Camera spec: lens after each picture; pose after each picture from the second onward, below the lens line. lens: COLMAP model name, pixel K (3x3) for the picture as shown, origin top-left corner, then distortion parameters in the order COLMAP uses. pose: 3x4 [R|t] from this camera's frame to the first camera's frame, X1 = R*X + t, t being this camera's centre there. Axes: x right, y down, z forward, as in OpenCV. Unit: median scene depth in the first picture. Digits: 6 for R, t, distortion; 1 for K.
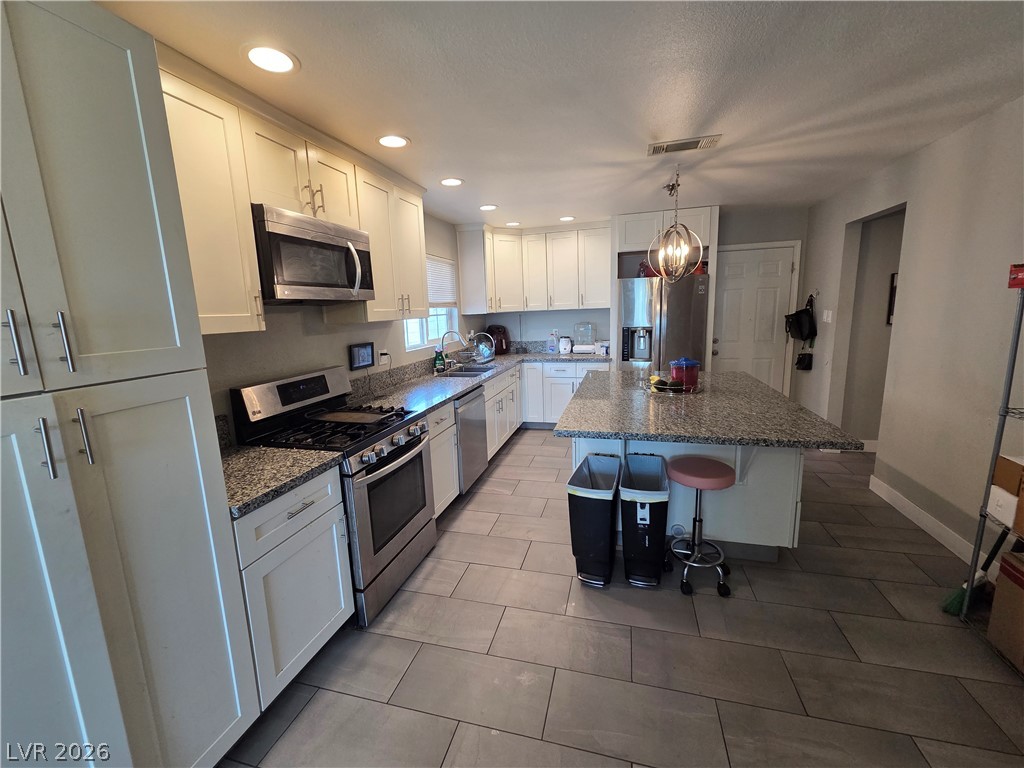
lens RADIAL K [[418.1, 0, 510.8], [0, 418.1, 380.9], [0, 0, 1]] dist [0.007853, -0.001856]
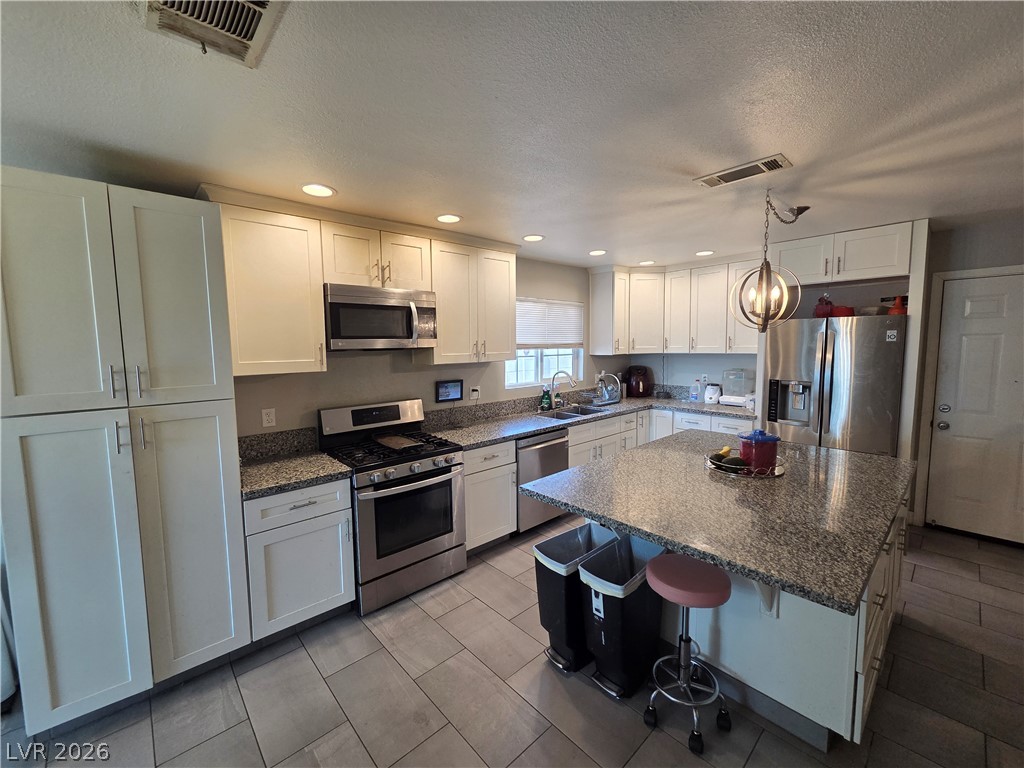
lens RADIAL K [[418.1, 0, 508.9], [0, 418.1, 380.7], [0, 0, 1]] dist [0.007853, -0.001856]
pose [[0.846603, 0.074588, -0.526972, 0.505076], [-0.109324, 0.993389, -0.035029, -0.081138], [0.520876, 0.087266, 0.849160, 0.104375]]
